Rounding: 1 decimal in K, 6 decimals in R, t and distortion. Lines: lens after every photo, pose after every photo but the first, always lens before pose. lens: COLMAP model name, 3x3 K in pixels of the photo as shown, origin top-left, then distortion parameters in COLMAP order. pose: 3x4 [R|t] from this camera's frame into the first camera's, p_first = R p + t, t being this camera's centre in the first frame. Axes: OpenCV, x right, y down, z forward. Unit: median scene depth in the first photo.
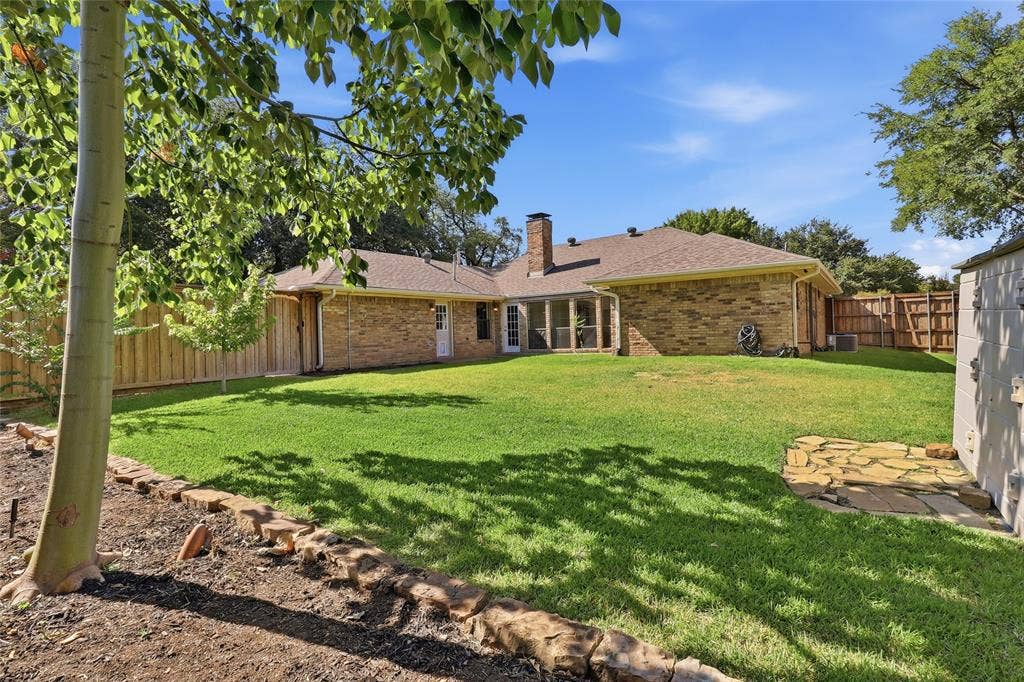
lens RADIAL K [[502.1, 0, 513.4], [0, 502.1, 336.5], [0, 0, 1]] dist [0.002337, -0.001218]
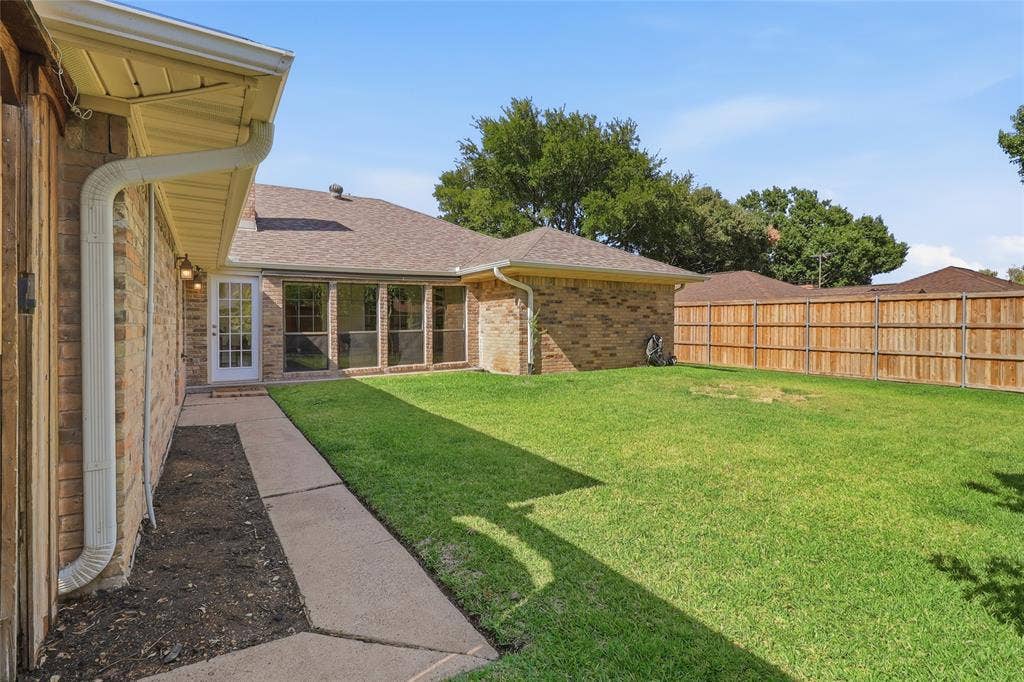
lens RADIAL K [[502.1, 0, 513.6], [0, 502.1, 335.4], [0, 0, 1]] dist [0.002337, -0.001218]
pose [[0.391183, 0.006328, 0.920291, -0.479312], [-0.004114, 0.999978, -0.005127, -0.013570], [-0.920304, -0.001781, 0.391200, 0.787713]]
